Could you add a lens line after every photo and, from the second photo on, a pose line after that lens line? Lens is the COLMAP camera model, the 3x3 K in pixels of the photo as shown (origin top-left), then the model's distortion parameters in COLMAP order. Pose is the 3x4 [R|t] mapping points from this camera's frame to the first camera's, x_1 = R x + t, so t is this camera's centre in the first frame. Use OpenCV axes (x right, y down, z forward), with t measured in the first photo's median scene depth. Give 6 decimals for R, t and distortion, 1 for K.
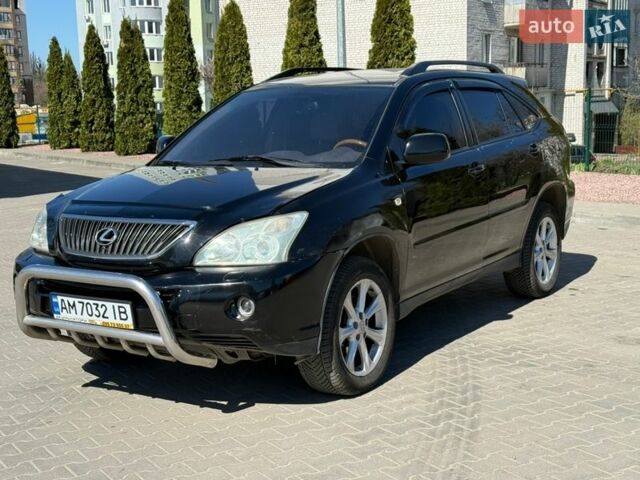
lens RADIAL K [[1000.2, 0, 320.0], [0, 1000.2, 240.0], [0, 0, 1]] dist [0.113699, -0.044540]
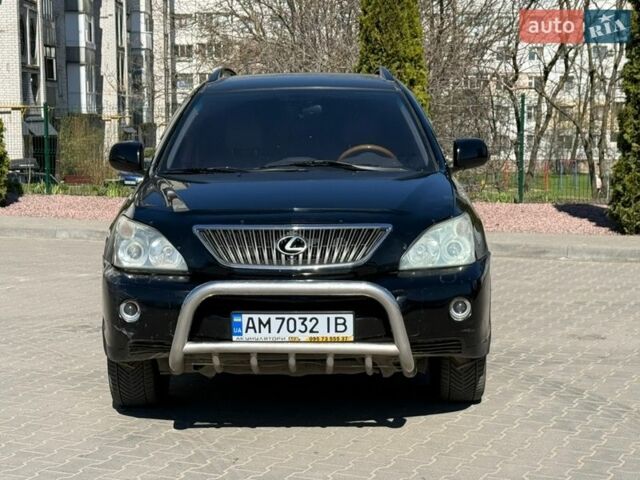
lens RADIAL K [[1288.6, 0, 320.0], [0, 1288.6, 240.0], [0, 0, 1]] dist [0.067552, 0.245383]
pose [[0.844891, -0.033714, 0.533876, -0.815819], [0.058728, 0.997825, -0.029929, 0.028308], [-0.531706, 0.056640, 0.845033, 0.000764]]
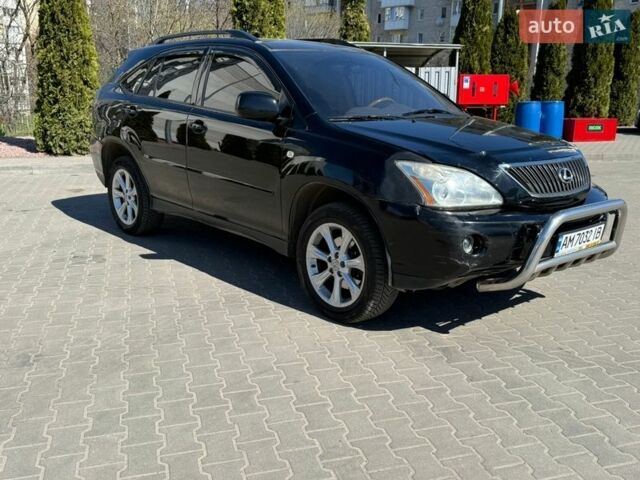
lens RADIAL K [[615.2, 0, 320.0], [0, 615.2, 252.8], [0, 0, 1]] dist [0.153431, -0.275561]
pose [[0.251380, -0.216350, 0.943398, -0.981728], [0.107613, 0.974902, 0.194900, -0.087504], [-0.961887, 0.052528, 0.268353, 1.085153]]
